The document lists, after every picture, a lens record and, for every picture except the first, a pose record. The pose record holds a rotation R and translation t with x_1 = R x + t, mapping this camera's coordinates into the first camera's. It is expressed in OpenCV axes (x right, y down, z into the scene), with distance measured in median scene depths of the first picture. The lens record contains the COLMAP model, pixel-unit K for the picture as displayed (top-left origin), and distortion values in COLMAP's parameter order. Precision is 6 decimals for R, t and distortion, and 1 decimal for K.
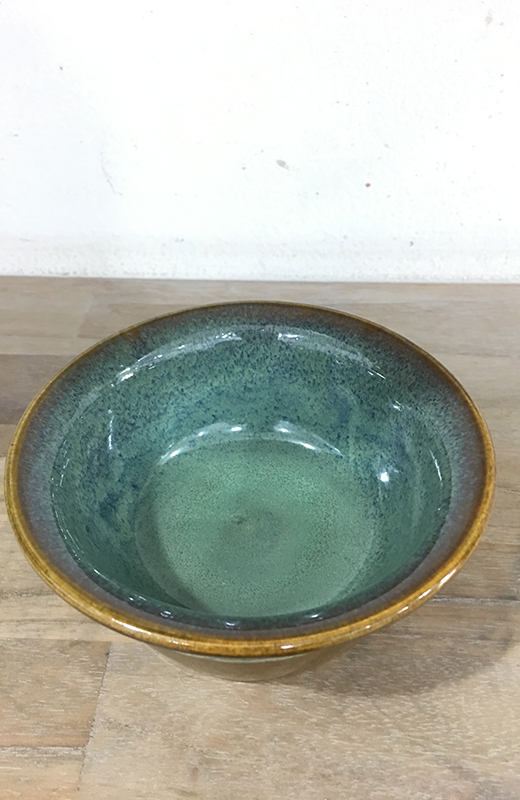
lens RADIAL K [[697.5, 0, 260.0], [0, 697.5, 400.0], [0, 0, 1]] dist [0.091532, -0.134026]
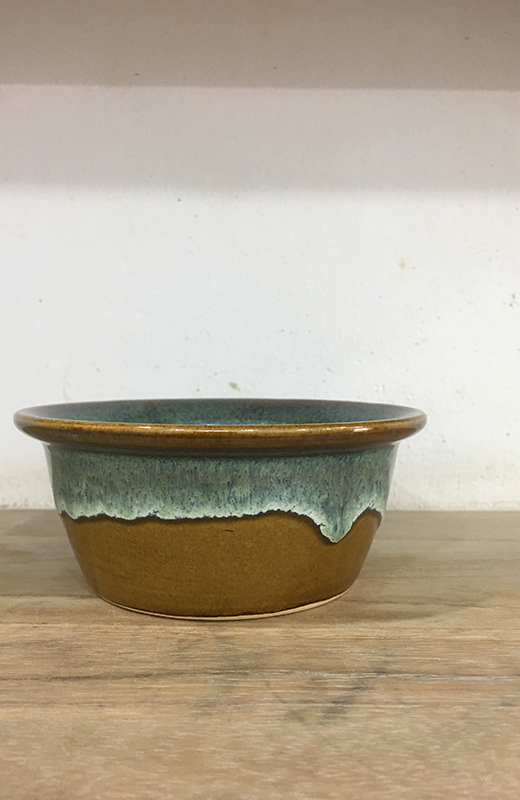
lens RADIAL K [[697.5, 0, 260.0], [0, 697.5, 400.0], [0, 0, 1]] dist [0.091532, -0.134026]
pose [[0.998515, 0.017456, 0.051613, 0.015235], [0.017359, 0.795999, -0.605049, 0.304380], [-0.051646, 0.605046, 0.794514, 0.153487]]
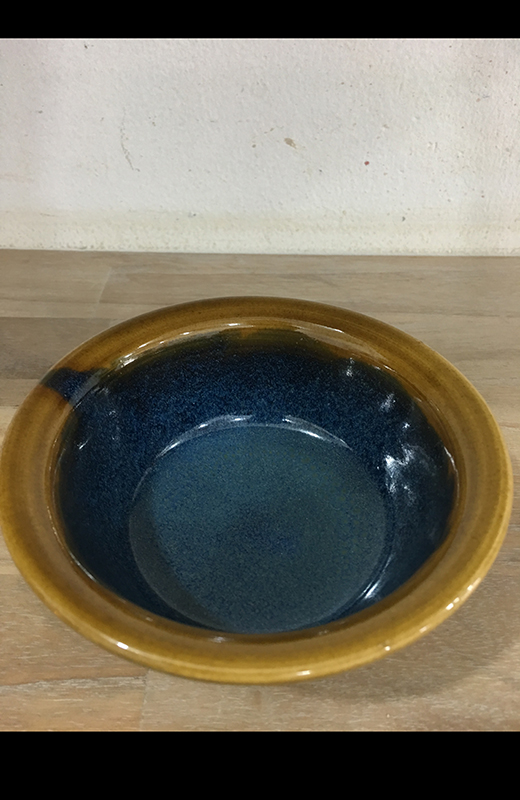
lens RADIAL K [[602.9, 0, 265.6], [0, 602.9, 386.6], [0, 0, 1]] dist [0.079820, -0.119499]
pose [[0.997724, -0.013078, 0.066155, -0.067688], [0.013622, 0.999877, -0.007780, 0.045950], [-0.066045, 0.008663, 0.997779, 0.062012]]
